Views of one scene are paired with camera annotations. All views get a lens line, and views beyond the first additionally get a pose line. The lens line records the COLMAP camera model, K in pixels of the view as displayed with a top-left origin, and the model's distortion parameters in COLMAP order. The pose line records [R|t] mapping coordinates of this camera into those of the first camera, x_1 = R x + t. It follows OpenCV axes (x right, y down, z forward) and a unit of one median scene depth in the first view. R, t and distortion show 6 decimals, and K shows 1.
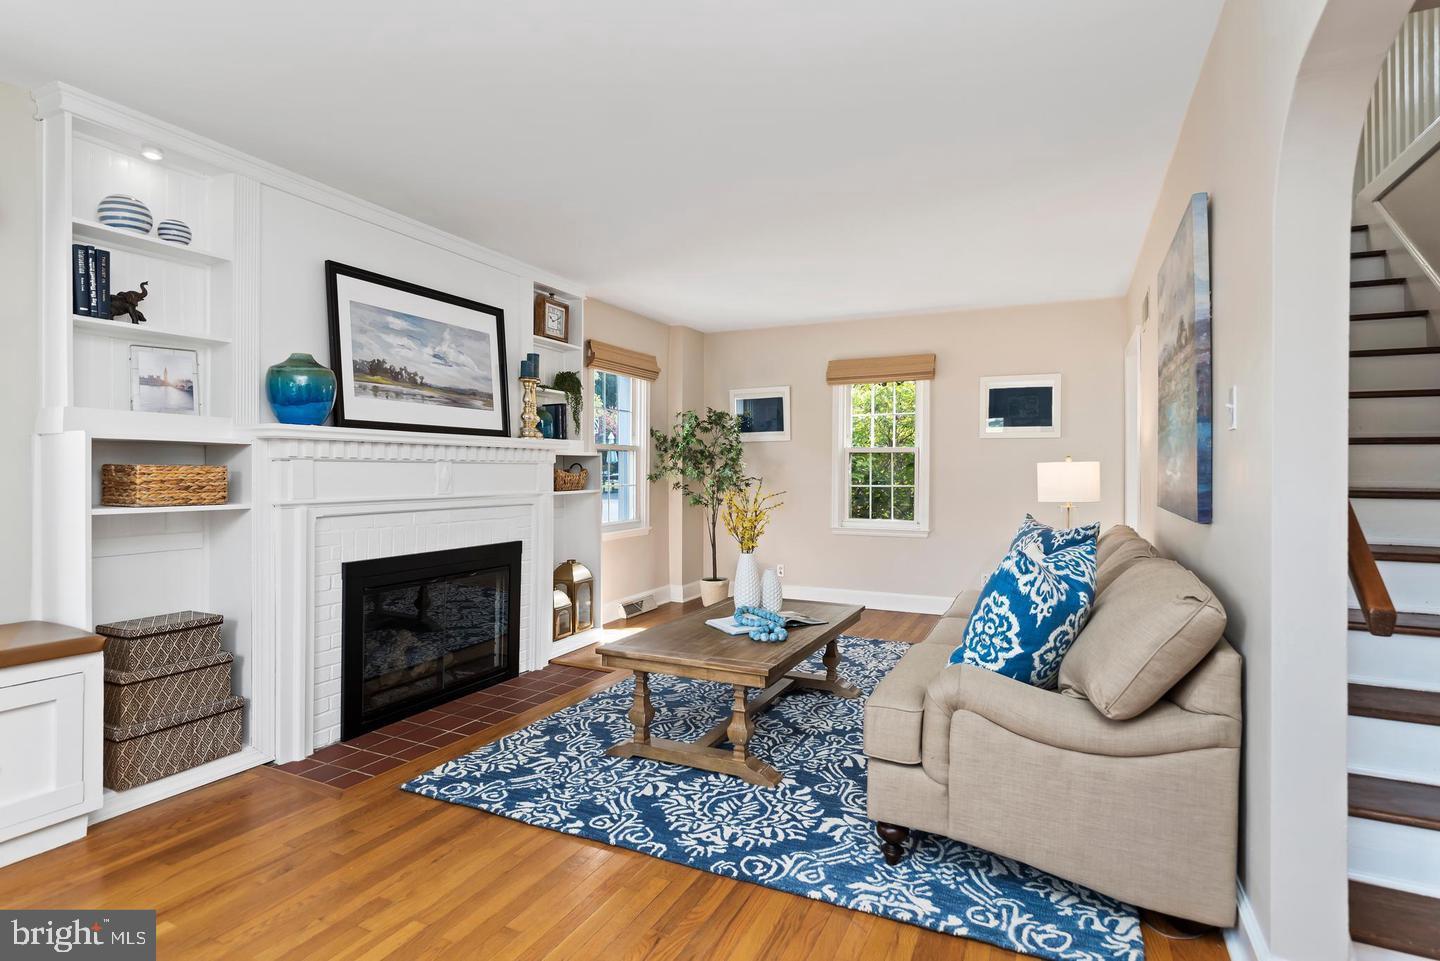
lens RADIAL K [[703.7, 0, 743.6], [0, 703.7, 473.3], [0, 0, 1]] dist [-0.002874, 0.002733]
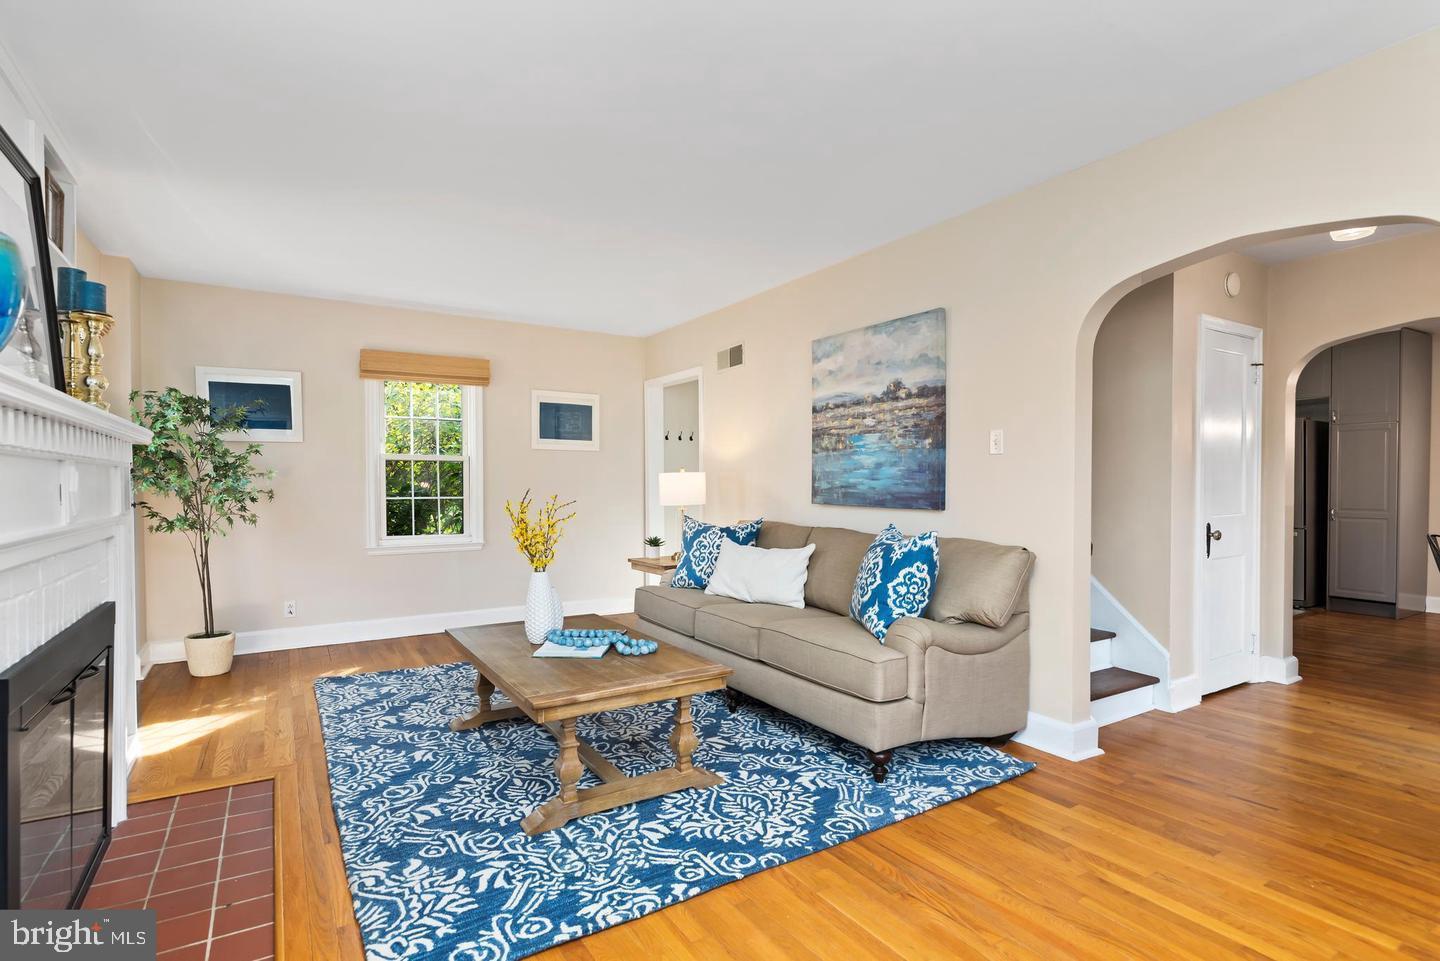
lens RADIAL K [[703.7, 0, 727.7], [0, 703.7, 497.9], [0, 0, 1]] dist [-0.002874, 0.002733]
pose [[0.543819, -0.019982, 0.838964, -0.710068], [0.006504, 0.999787, 0.019597, 0.006662], [-0.839177, -0.005201, 0.543833, 0.378466]]
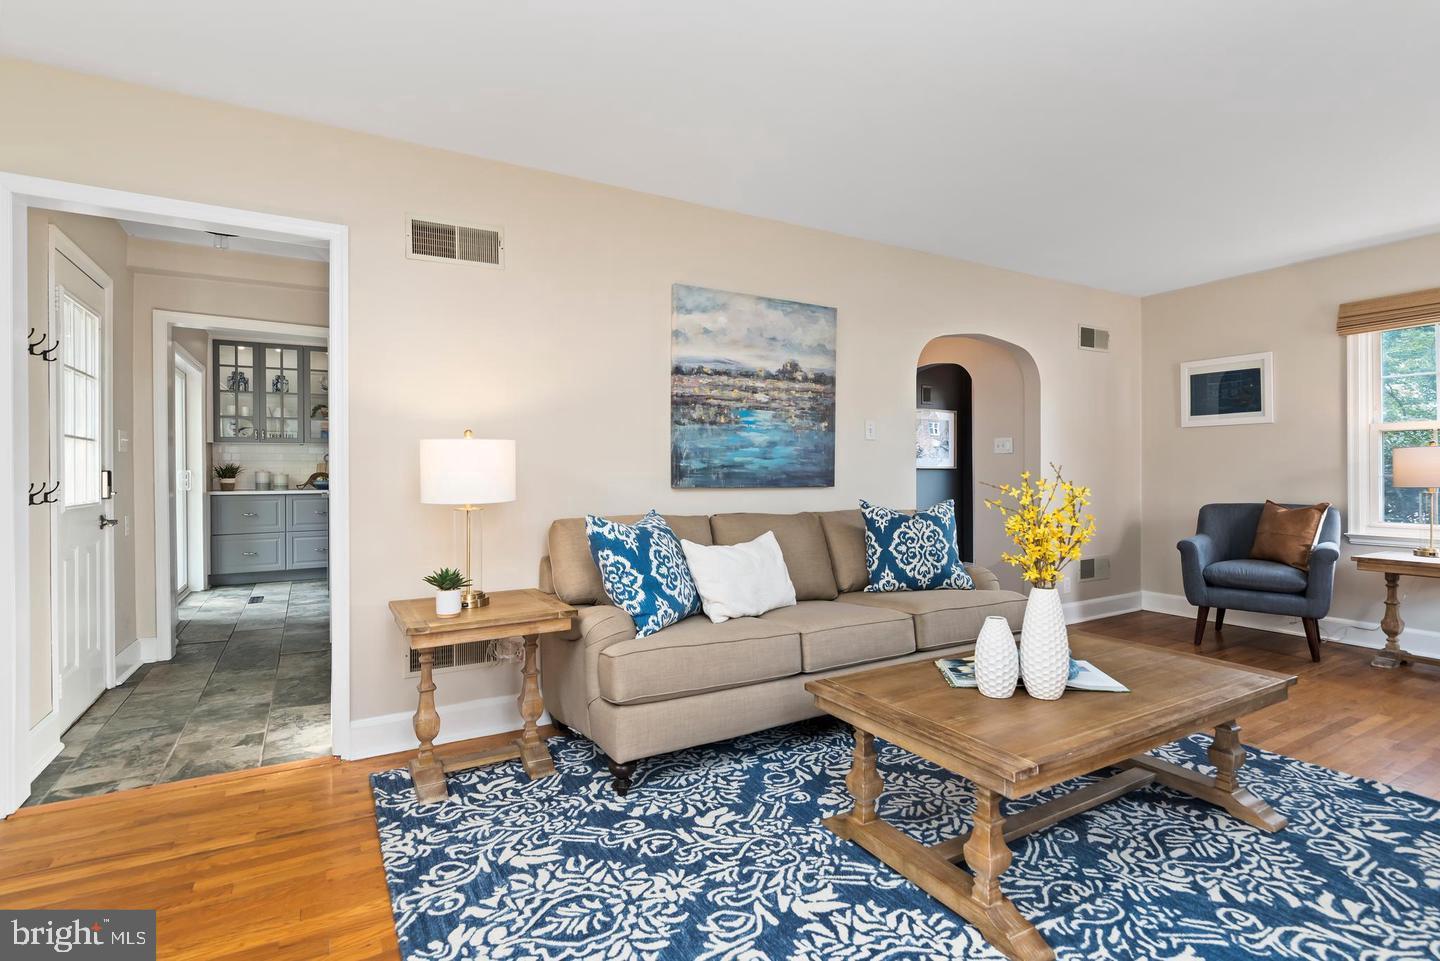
lens RADIAL K [[703.7, 0, 728.2], [0, 703.7, 475.9], [0, 0, 1]] dist [-0.002874, 0.002733]
pose [[-0.817238, -0.006107, 0.576268, -0.135347], [0.003766, 0.999866, 0.015937, 0.010408], [-0.576288, 0.015194, -0.817105, 1.908503]]
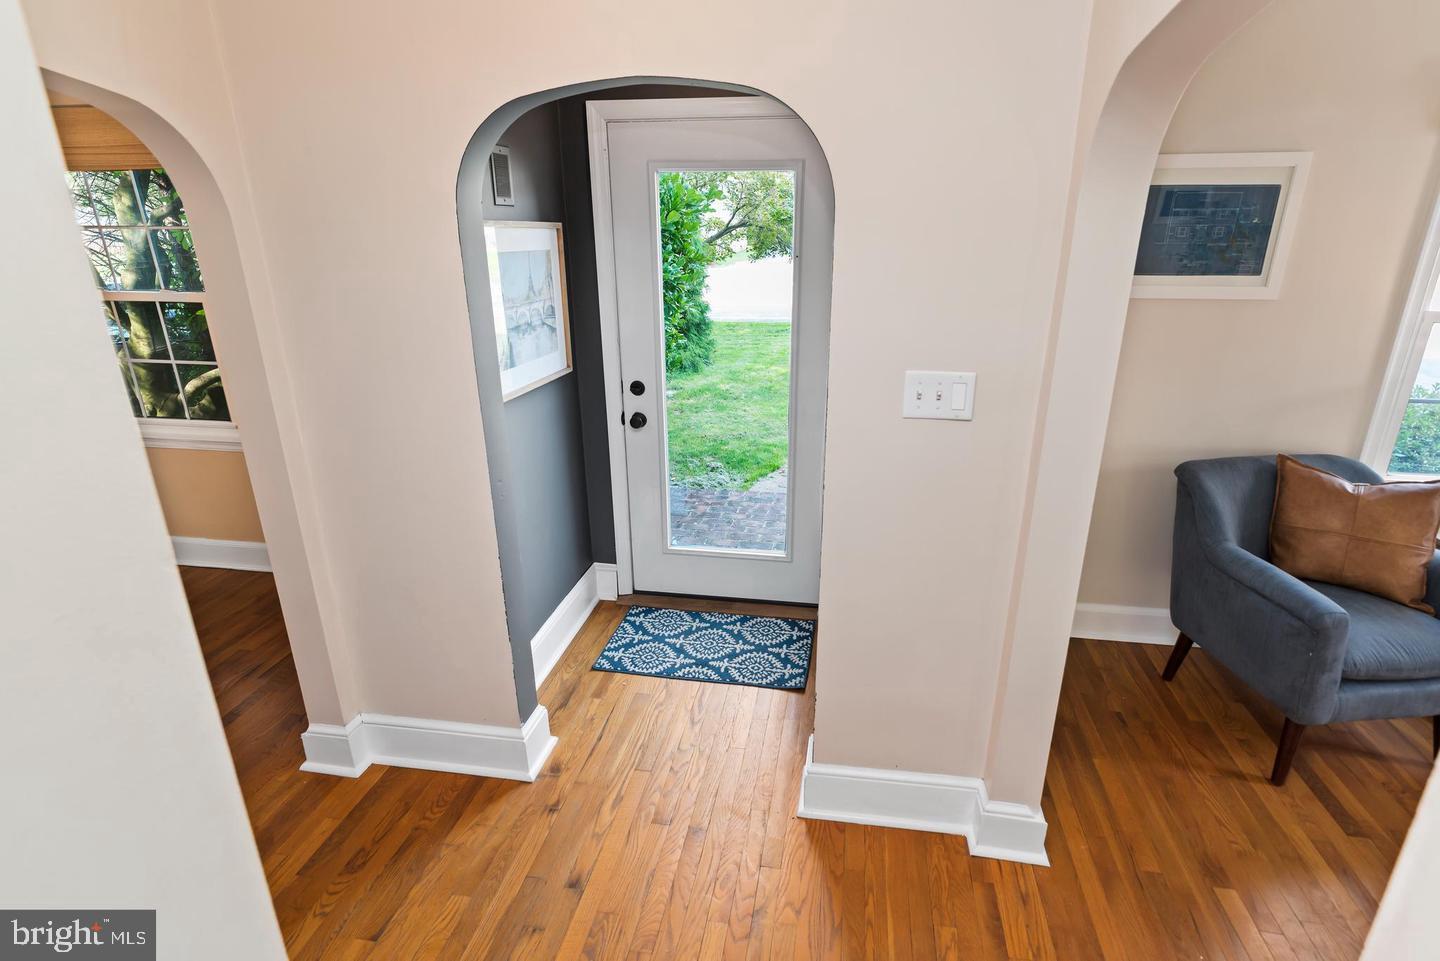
lens RADIAL K [[703.7, 0, 734.4], [0, 703.7, 487.3], [0, 0, 1]] dist [-0.002874, 0.002733]
pose [[-0.965543, 0.089240, -0.244463, 0.616149], [-0.002388, 0.936290, 0.351221, -0.162214], [0.260231, 0.339703, -0.903815, 0.563378]]
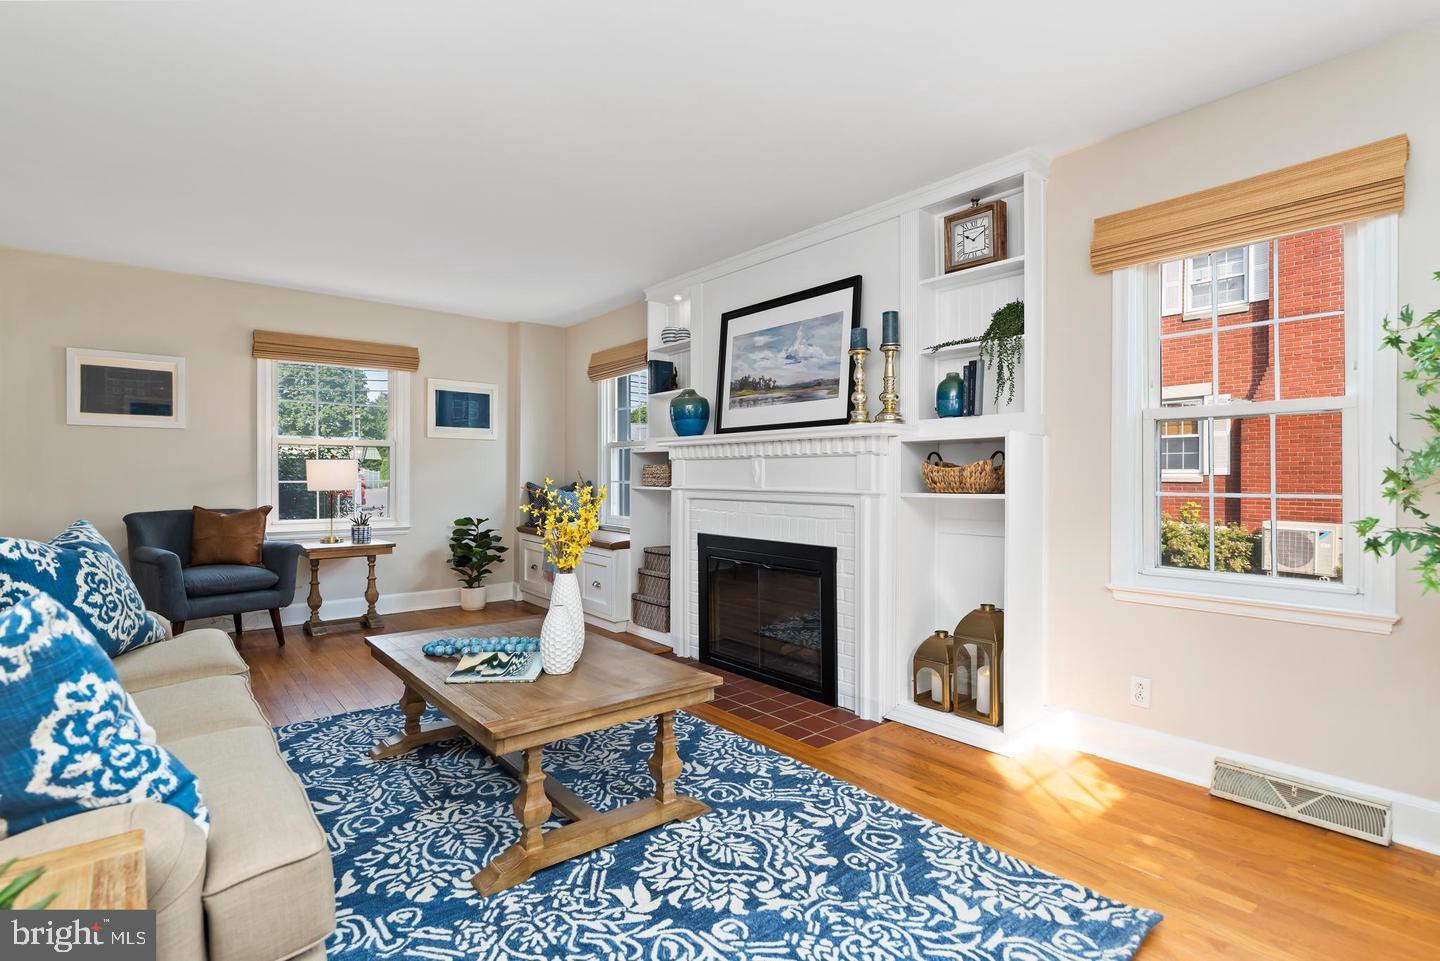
lens RADIAL K [[703.7, 0, 743.4], [0, 703.7, 480.9], [0, 0, 1]] dist [-0.002874, 0.002733]
pose [[-0.423436, 0.001680, -0.905925, 0.675441], [-0.009280, 0.999938, 0.006191, 0.015743], [0.905879, 0.011028, -0.423394, 1.717898]]
